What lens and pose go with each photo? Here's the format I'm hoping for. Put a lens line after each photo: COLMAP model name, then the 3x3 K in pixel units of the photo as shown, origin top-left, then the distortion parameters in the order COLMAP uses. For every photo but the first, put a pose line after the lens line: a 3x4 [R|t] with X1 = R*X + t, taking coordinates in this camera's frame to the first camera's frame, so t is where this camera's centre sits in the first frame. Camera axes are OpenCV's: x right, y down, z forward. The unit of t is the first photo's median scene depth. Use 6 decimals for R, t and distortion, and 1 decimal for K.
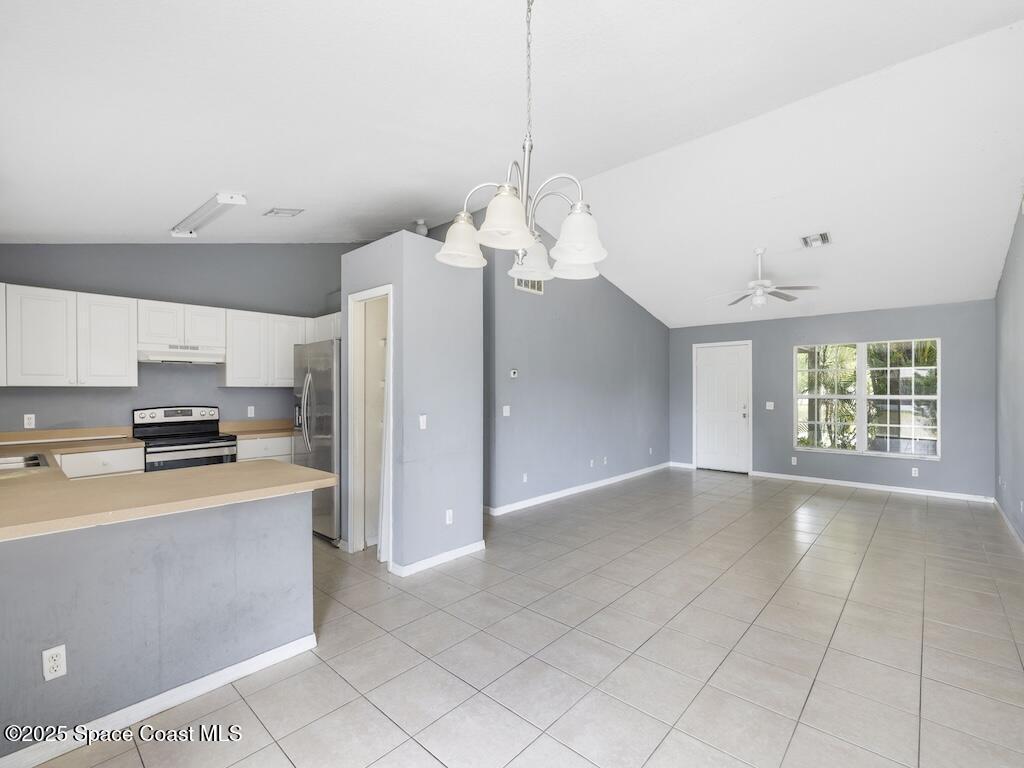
lens RADIAL K [[461.6, 0, 516.9], [0, 461.6, 395.9], [0, 0, 1]] dist [-0.000664, -0.000013]
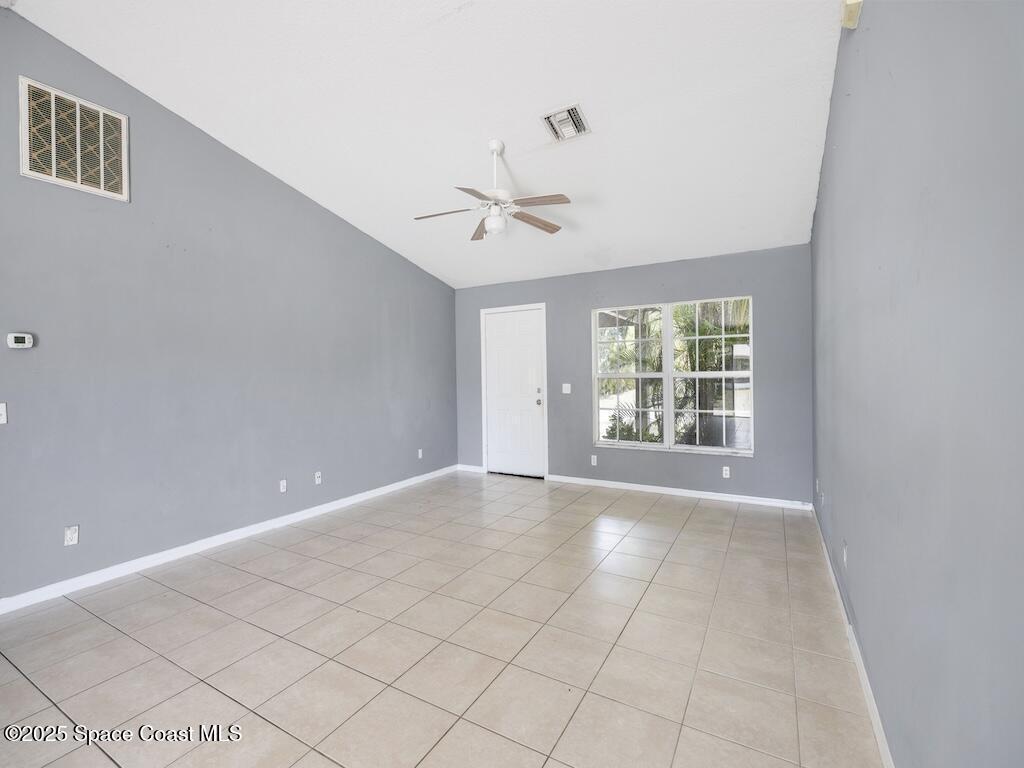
lens RADIAL K [[456.4, 0, 512.0], [0, 456.4, 384.0], [0, 0, 1]] dist [-0.003310, -0.000351]
pose [[0.977718, -0.020761, 0.208893, 0.362039], [0.018813, 0.999759, 0.011312, 0.004181], [-0.209077, -0.007131, 0.977873, 0.336848]]
